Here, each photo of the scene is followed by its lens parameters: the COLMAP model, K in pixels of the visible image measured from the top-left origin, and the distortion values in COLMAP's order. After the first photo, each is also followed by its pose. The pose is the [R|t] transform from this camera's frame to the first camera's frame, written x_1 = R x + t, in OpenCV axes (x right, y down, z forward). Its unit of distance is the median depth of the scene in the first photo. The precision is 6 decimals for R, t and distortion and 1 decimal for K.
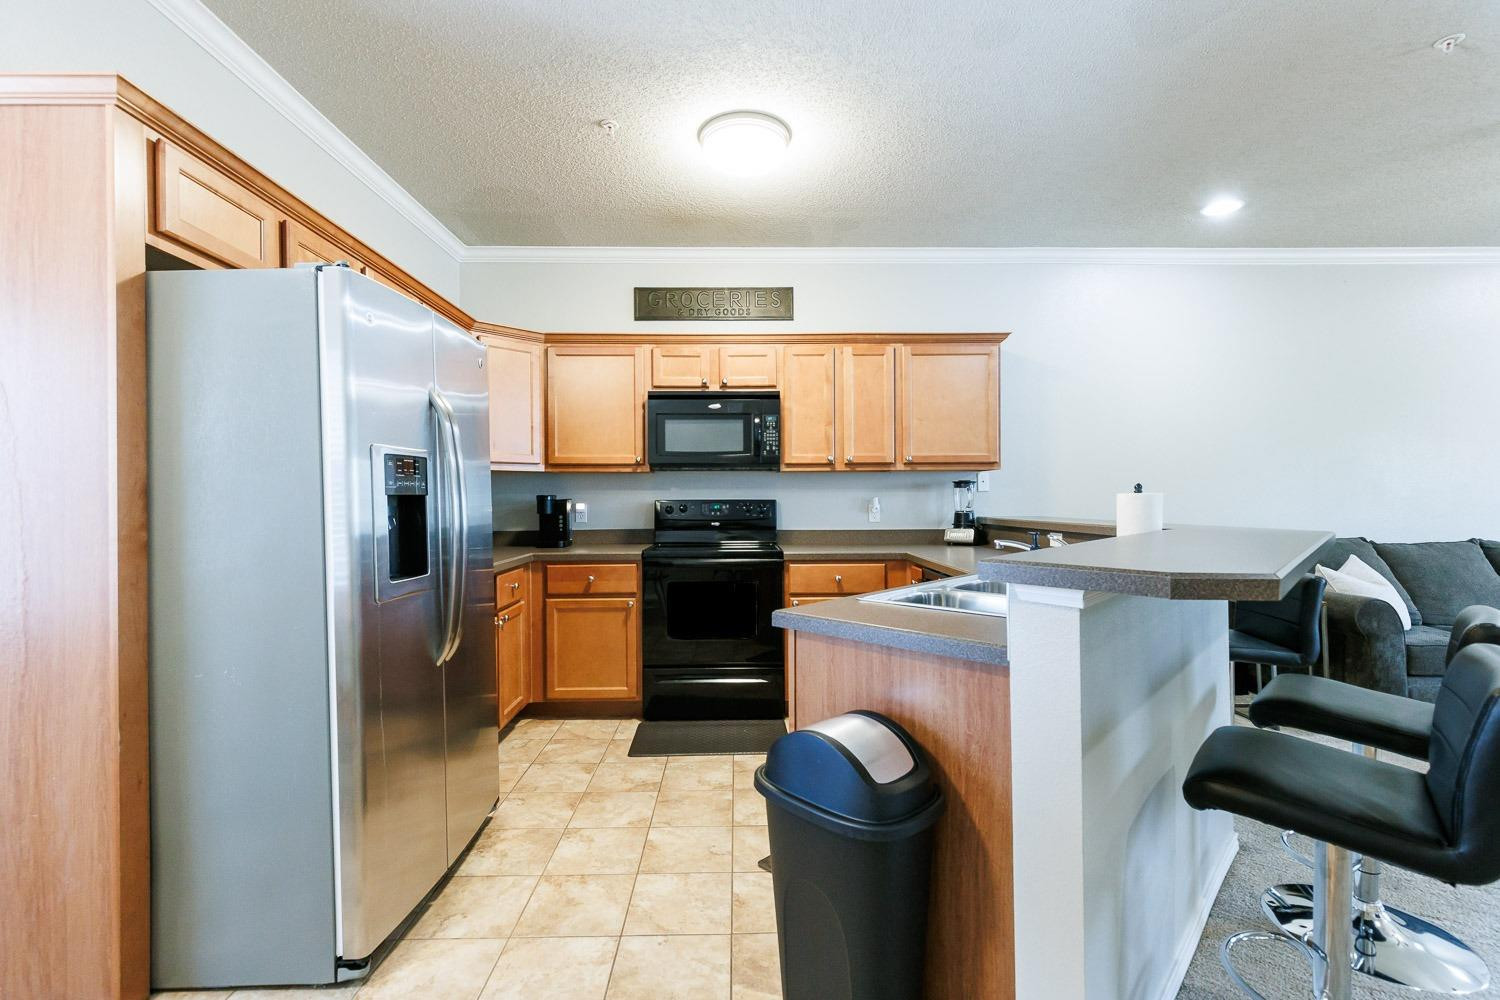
lens RADIAL K [[679.9, 0, 754.0], [0, 679.9, 494.0], [0, 0, 1]] dist [0.000993, 0.000147]
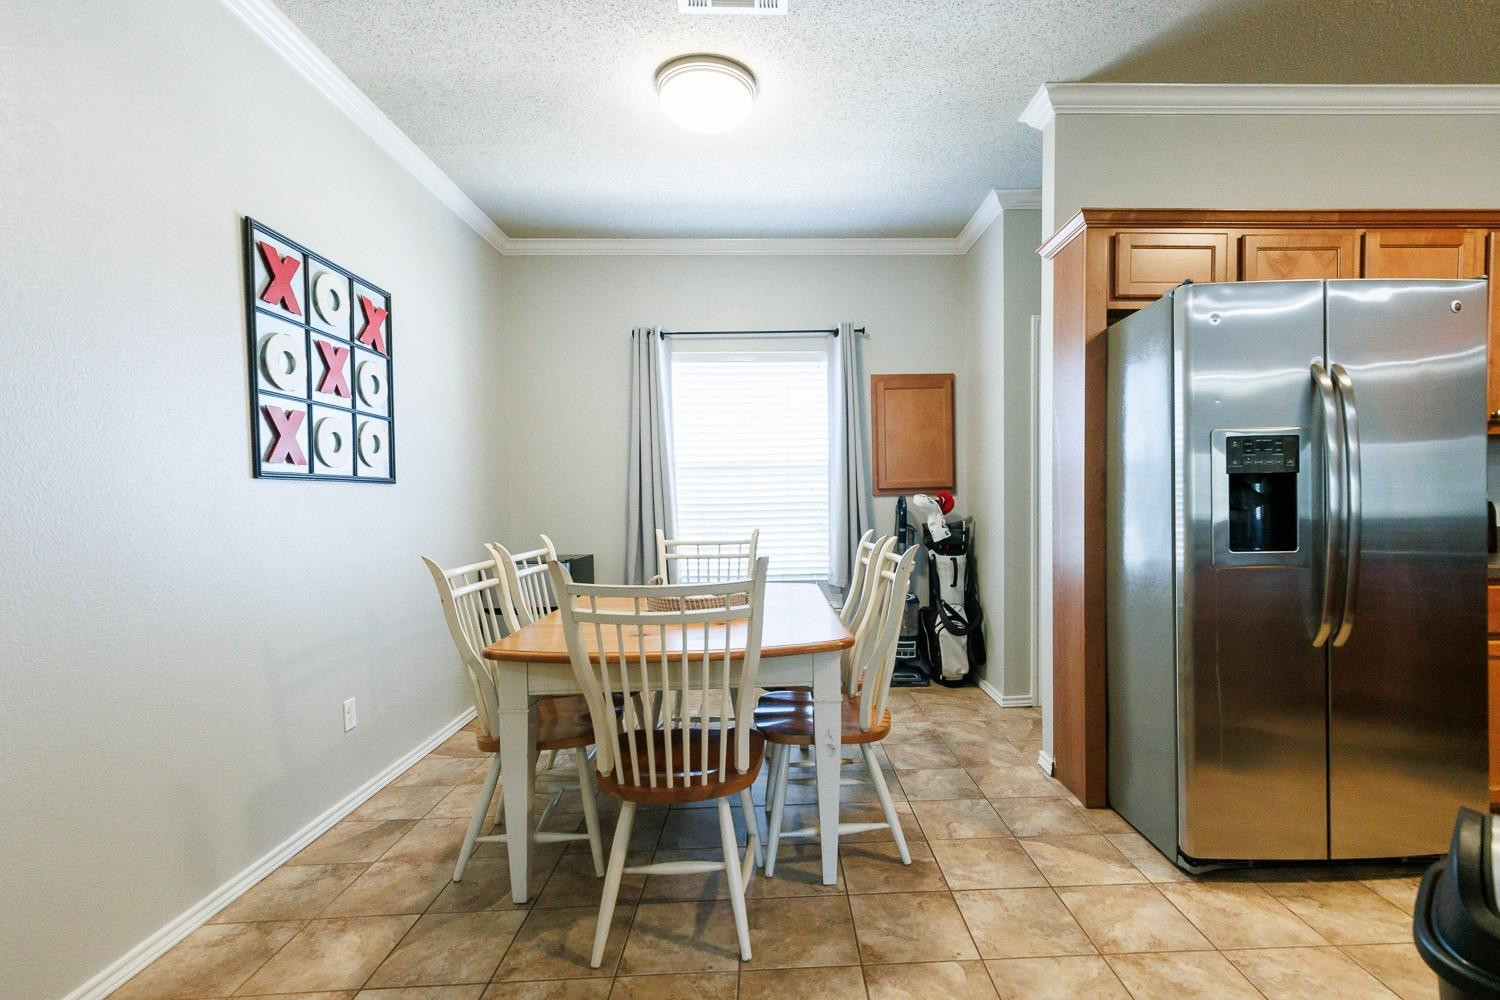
lens RADIAL K [[679.9, 0, 754.0], [0, 679.9, 494.0], [0, 0, 1]] dist [0.000993, 0.000147]
pose [[-0.005296, 0.015676, -0.999863, 0.590710], [0.021059, 0.999657, 0.015561, -0.002816], [0.999764, -0.020974, -0.005624, 0.222268]]
